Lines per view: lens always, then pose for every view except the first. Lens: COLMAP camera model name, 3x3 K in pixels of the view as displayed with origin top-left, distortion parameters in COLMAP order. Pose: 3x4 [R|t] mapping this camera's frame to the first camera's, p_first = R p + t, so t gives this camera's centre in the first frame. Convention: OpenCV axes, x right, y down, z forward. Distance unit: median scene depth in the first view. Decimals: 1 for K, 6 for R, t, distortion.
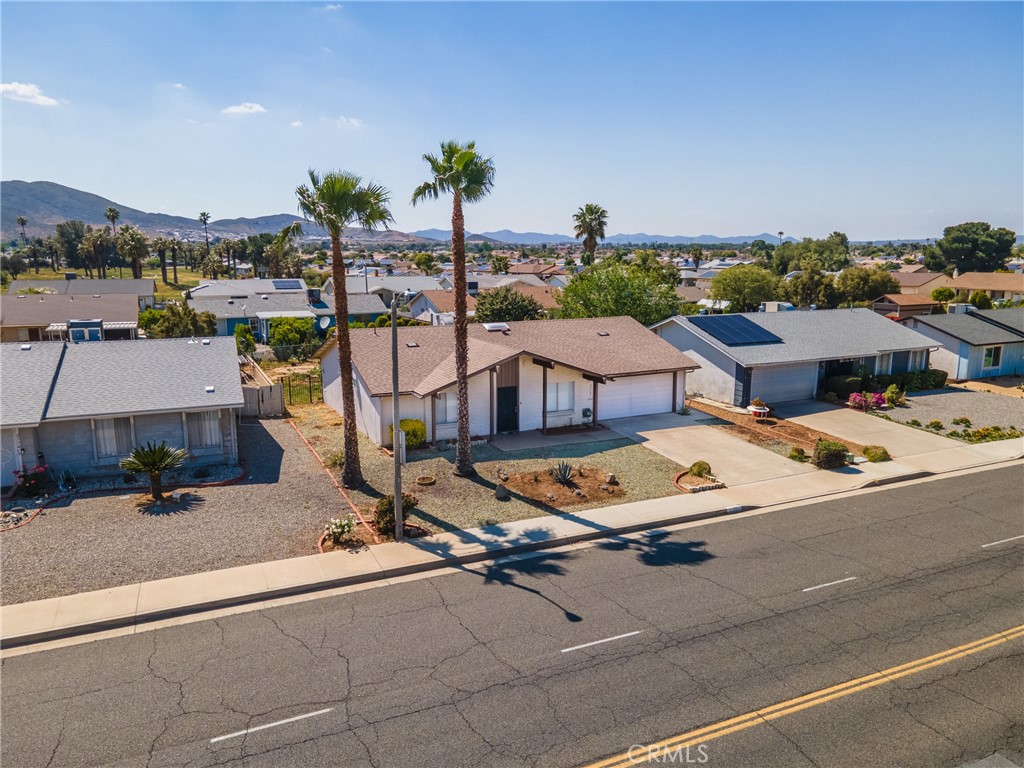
lens RADIAL K [[756.6, 0, 507.3], [0, 756.6, 383.7], [0, 0, 1]] dist [0.032793, 0.027832]
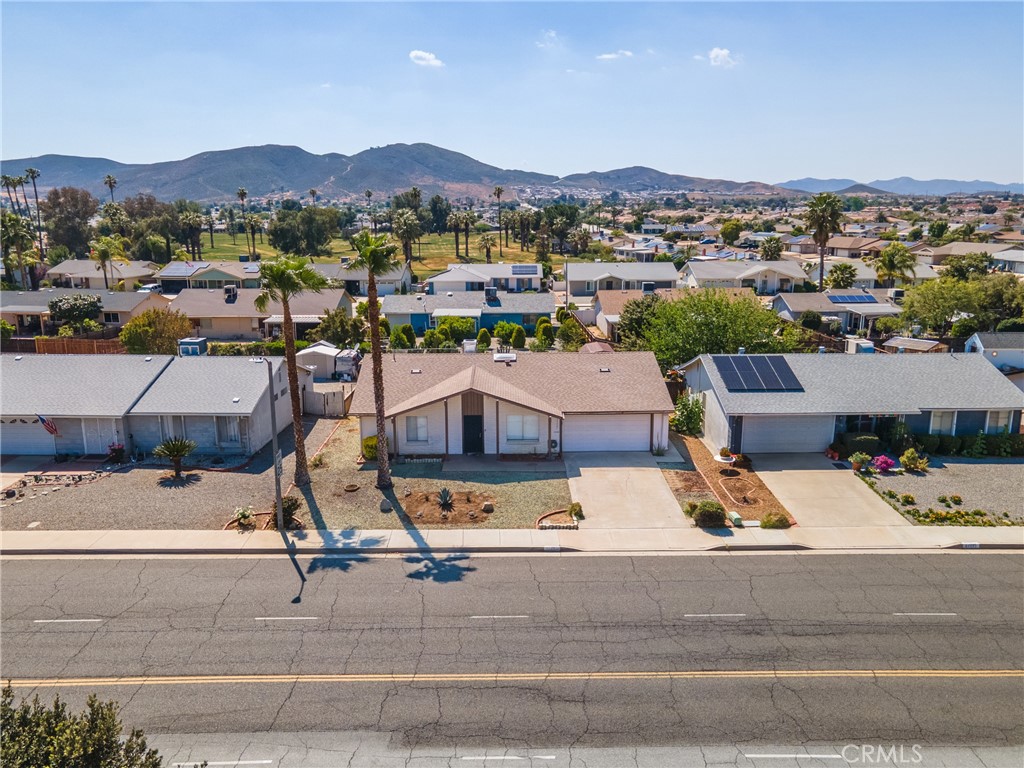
lens RADIAL K [[831.6, 0, 514.8], [0, 831.6, 389.7], [0, 0, 1]] dist [0.049148, 0.006475]
pose [[0.906696, 0.091041, -0.411842, 0.732901], [-0.071278, 0.995457, 0.063131, -0.151802], [0.415719, -0.027885, 0.909066, -0.182319]]
